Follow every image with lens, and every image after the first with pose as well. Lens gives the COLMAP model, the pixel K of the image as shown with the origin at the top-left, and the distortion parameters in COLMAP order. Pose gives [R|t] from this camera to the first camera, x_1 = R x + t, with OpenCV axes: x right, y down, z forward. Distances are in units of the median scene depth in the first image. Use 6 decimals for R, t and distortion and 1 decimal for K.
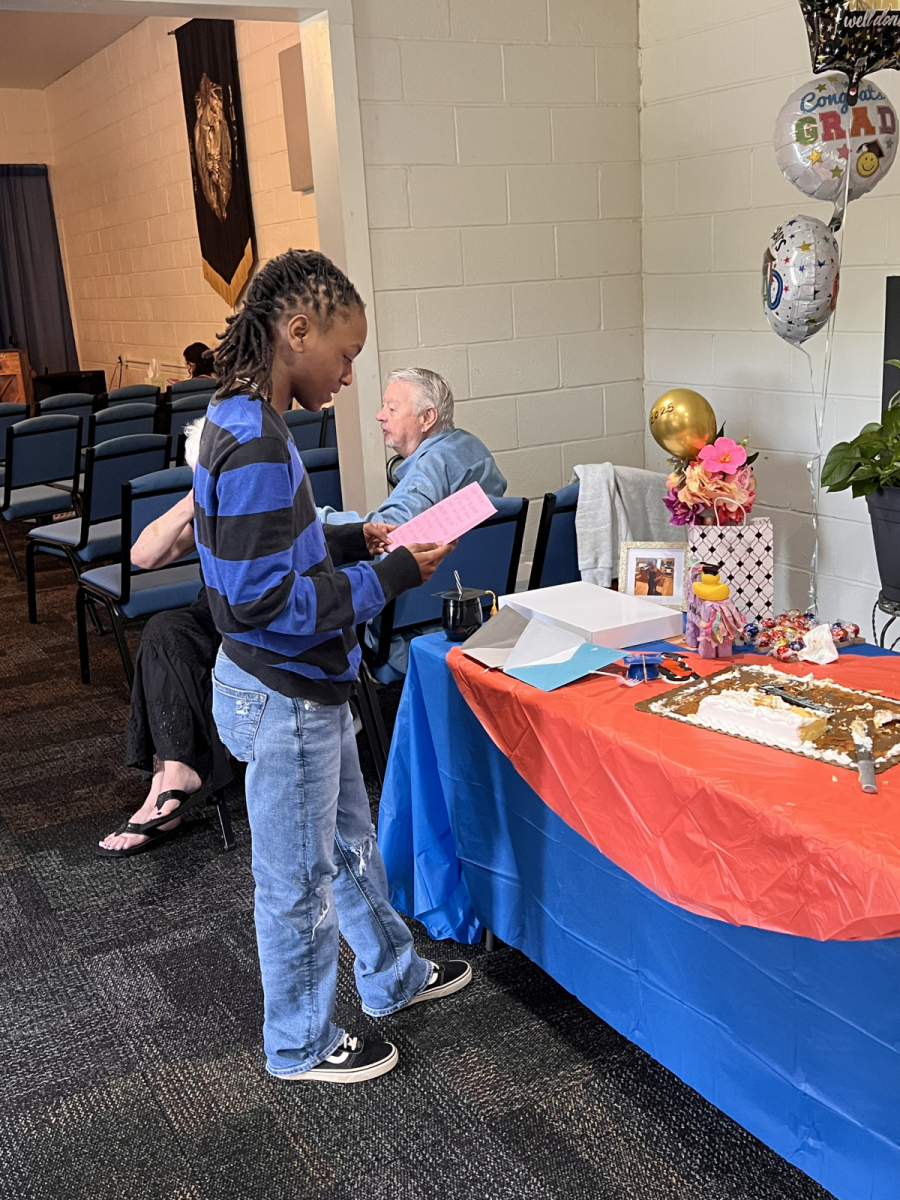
lens RADIAL K [[1261.3, 0, 453.8], [0, 1261.3, 608.6], [0, 0, 1]] dist [0.150812, -0.384317]
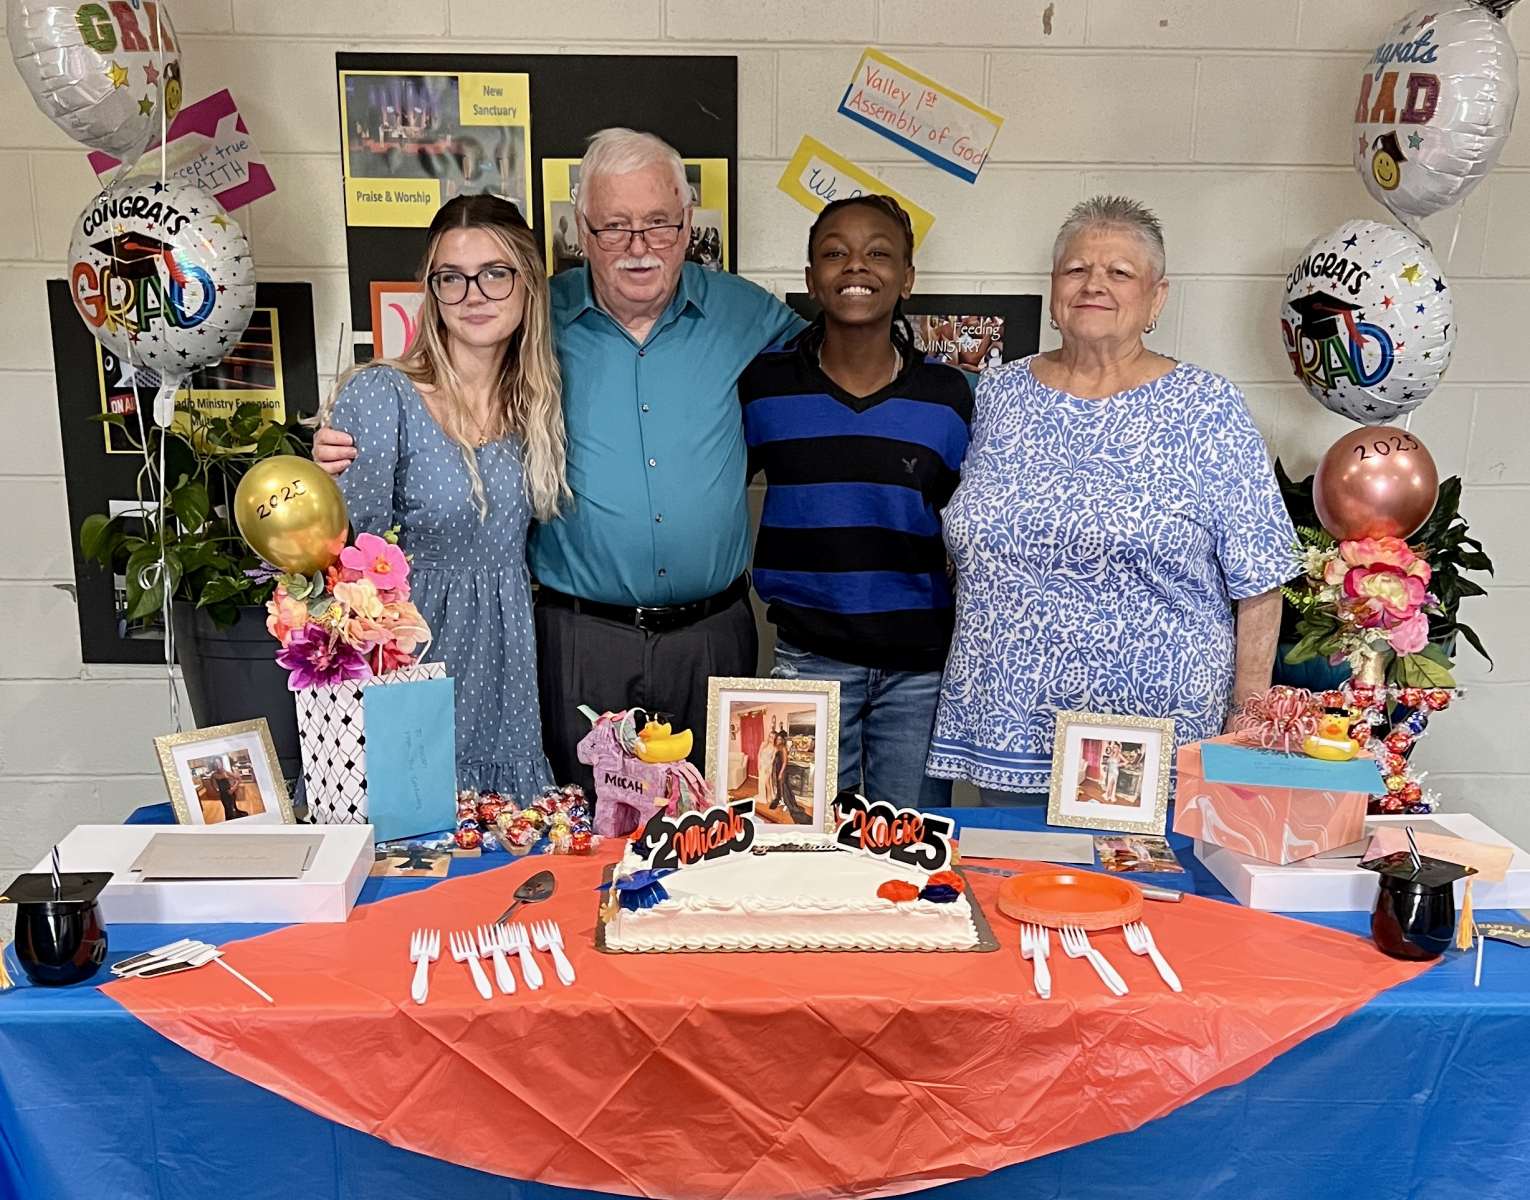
lens RADIAL K [[1888.7, 0, 769.0], [0, 1888.7, 799.2], [0, 0, 1]] dist [0.215630, -0.648191]
pose [[0.457999, -0.196425, 0.866980, -0.551373], [0.196530, 0.973523, 0.116742, -0.083024], [-0.866956, 0.116920, 0.484476, 0.419008]]
